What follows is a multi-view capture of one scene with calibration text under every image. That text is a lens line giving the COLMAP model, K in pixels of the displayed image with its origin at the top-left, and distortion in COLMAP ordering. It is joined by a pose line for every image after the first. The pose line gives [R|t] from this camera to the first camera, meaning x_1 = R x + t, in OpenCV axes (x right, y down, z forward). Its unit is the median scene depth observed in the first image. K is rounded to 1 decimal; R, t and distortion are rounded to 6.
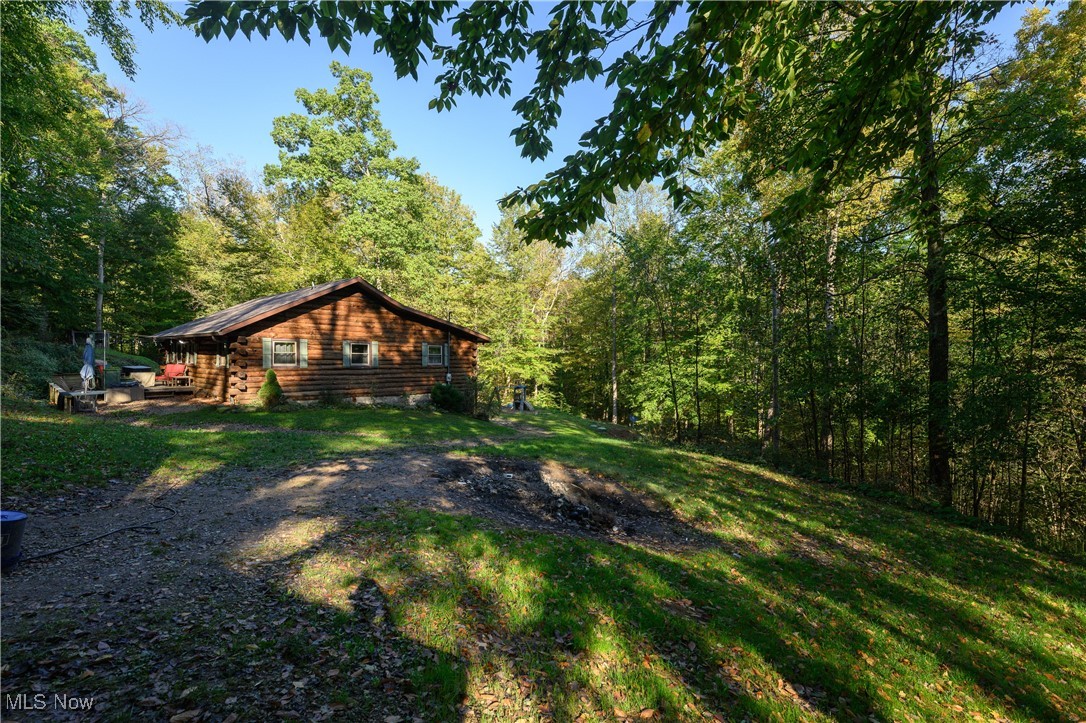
lens RADIAL K [[486.7, 0, 538.5], [0, 486.7, 365.7], [0, 0, 1]] dist [0.000578, -0.000375]
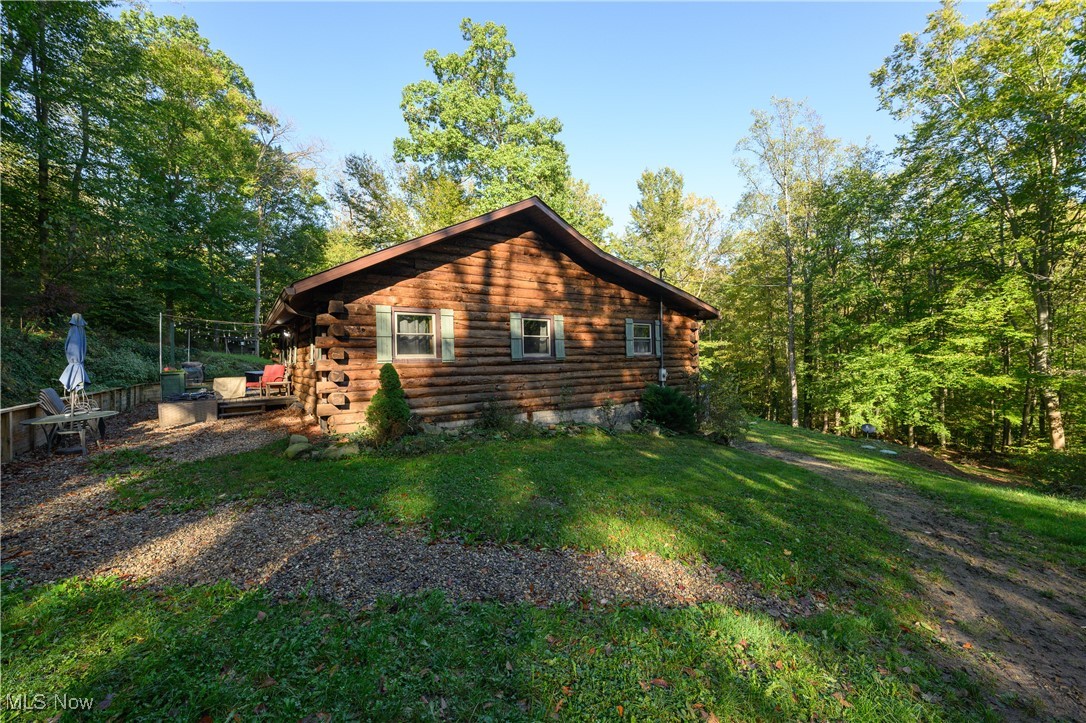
lens RADIAL K [[427.3, 0, 541.1], [0, 427.3, 361.2], [0, 0, 1]] dist [-0.000306, -0.000006]
pose [[0.977554, -0.030057, -0.208530, -0.230314], [0.027117, 0.999489, -0.016943, 0.012133], [0.208932, 0.010908, 0.977869, 0.454811]]
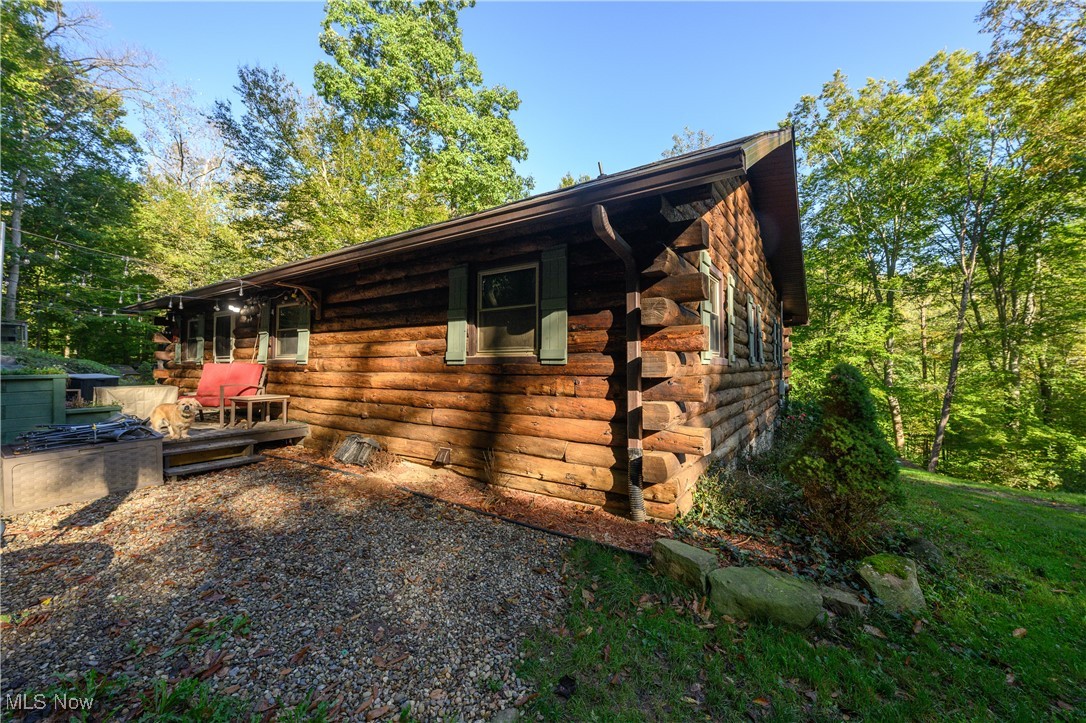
lens RADIAL K [[427.3, 0, 542.3], [0, 427.3, 359.8], [0, 0, 1]] dist [-0.000306, -0.000006]
pose [[0.988131, -0.006210, 0.153488, -0.524896], [0.011685, 0.999326, -0.034794, 0.008253], [-0.153168, 0.036175, 0.987538, 0.605219]]
